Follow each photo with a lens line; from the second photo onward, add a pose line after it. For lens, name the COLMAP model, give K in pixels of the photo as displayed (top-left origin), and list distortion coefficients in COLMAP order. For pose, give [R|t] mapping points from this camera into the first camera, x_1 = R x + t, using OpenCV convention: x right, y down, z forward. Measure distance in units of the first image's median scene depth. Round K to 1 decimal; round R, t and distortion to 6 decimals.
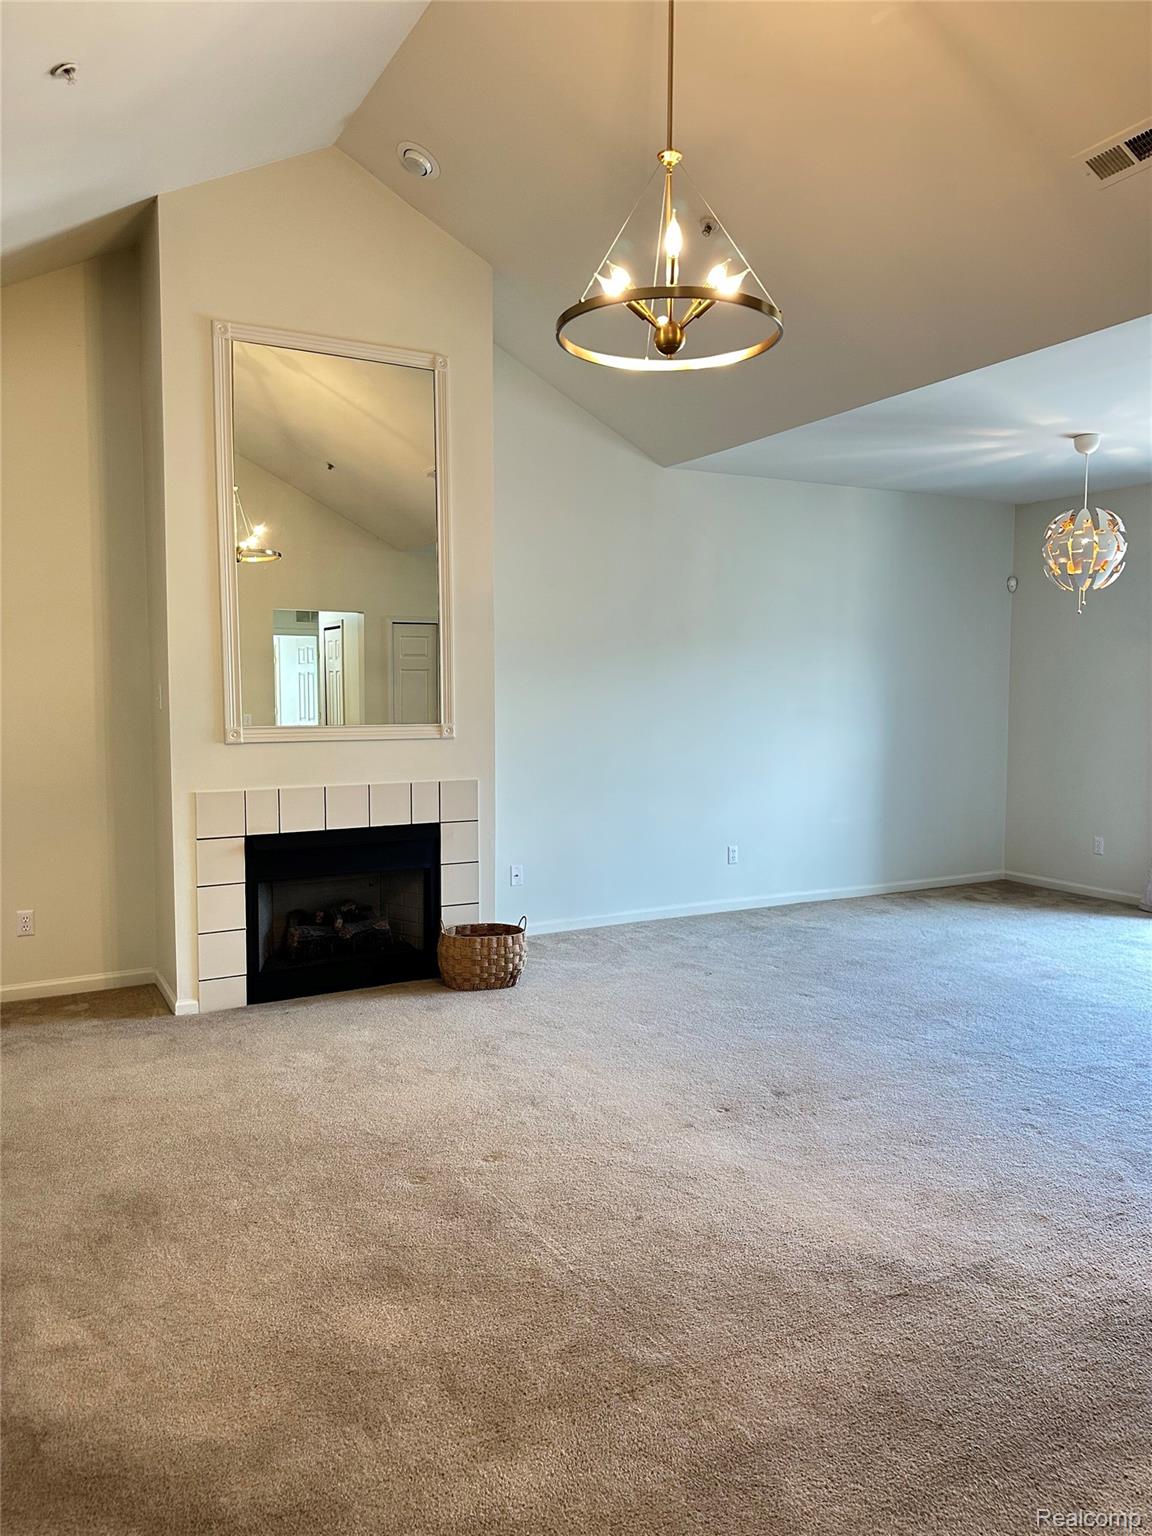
lens RADIAL K [[1086.1, 0, 575.1], [0, 1086.1, 764.1], [0, 0, 1]] dist [0.029285, -0.031989]
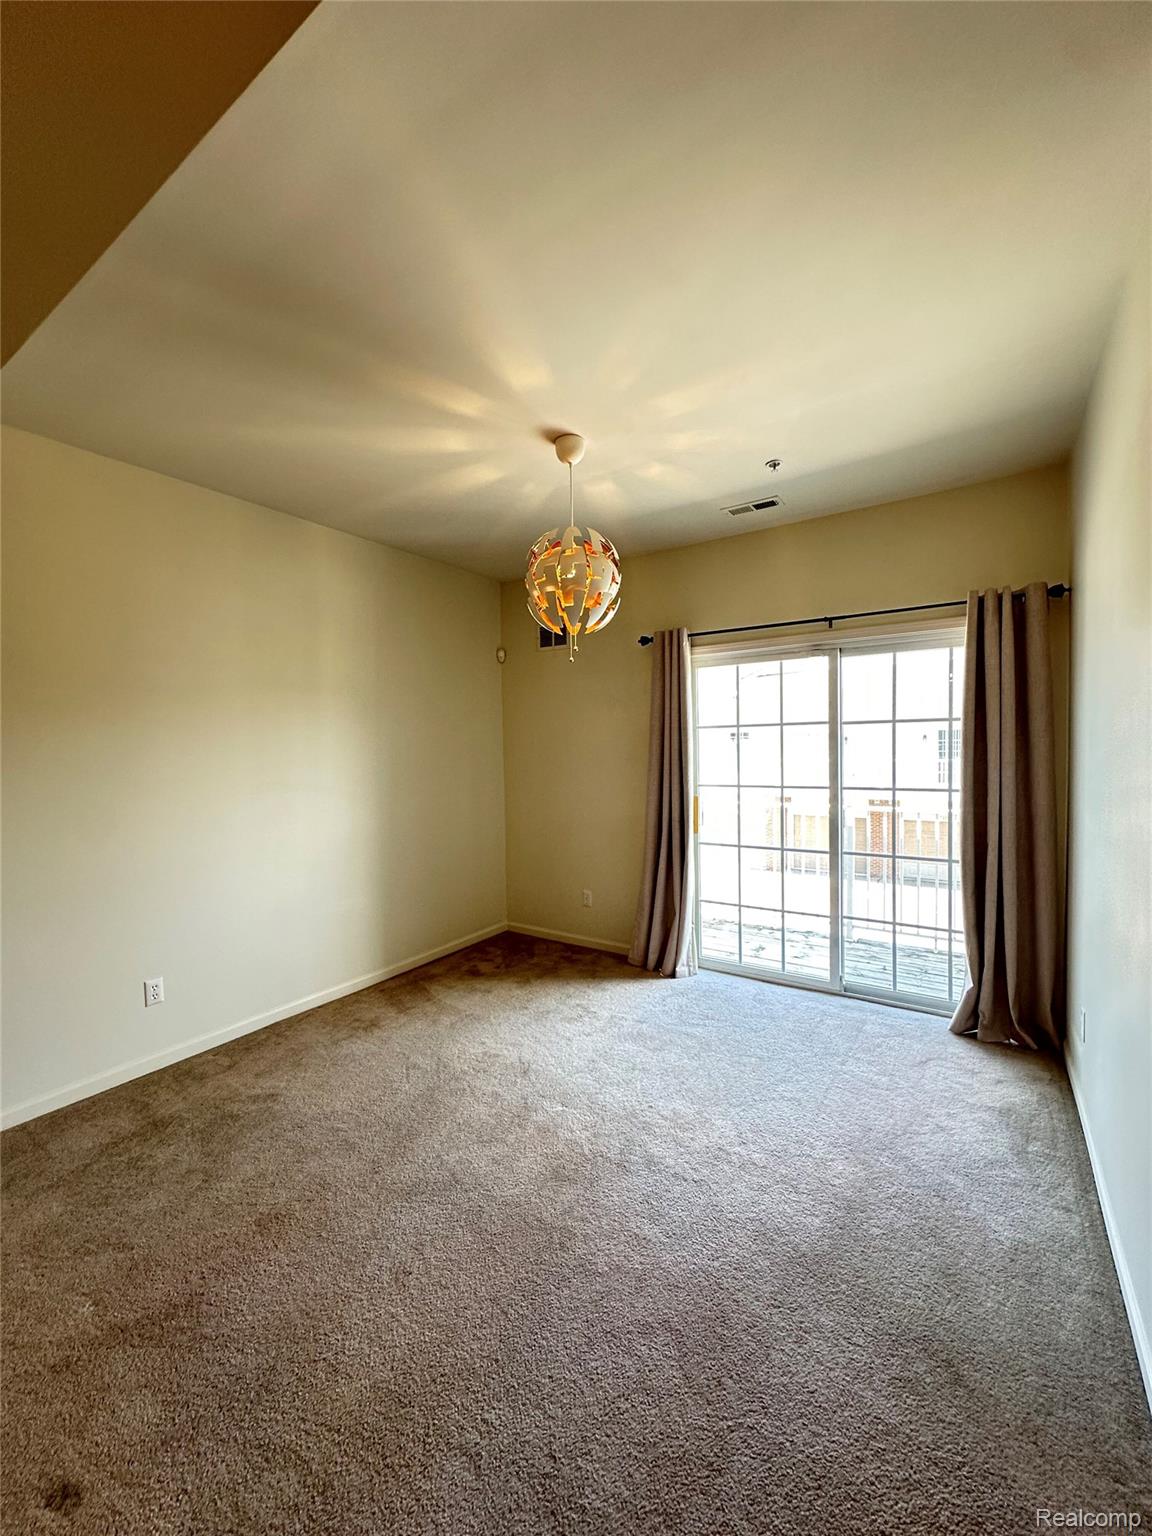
lens RADIAL K [[612.2, 0, 574.5], [0, 612.2, 759.0], [0, 0, 1]] dist [-0.001708, 0.001188]
pose [[0.888364, -0.027892, 0.458292, 0.257848], [0.051988, 0.997845, -0.040045, -0.049549], [-0.456187, 0.059400, 0.887899, 0.608238]]
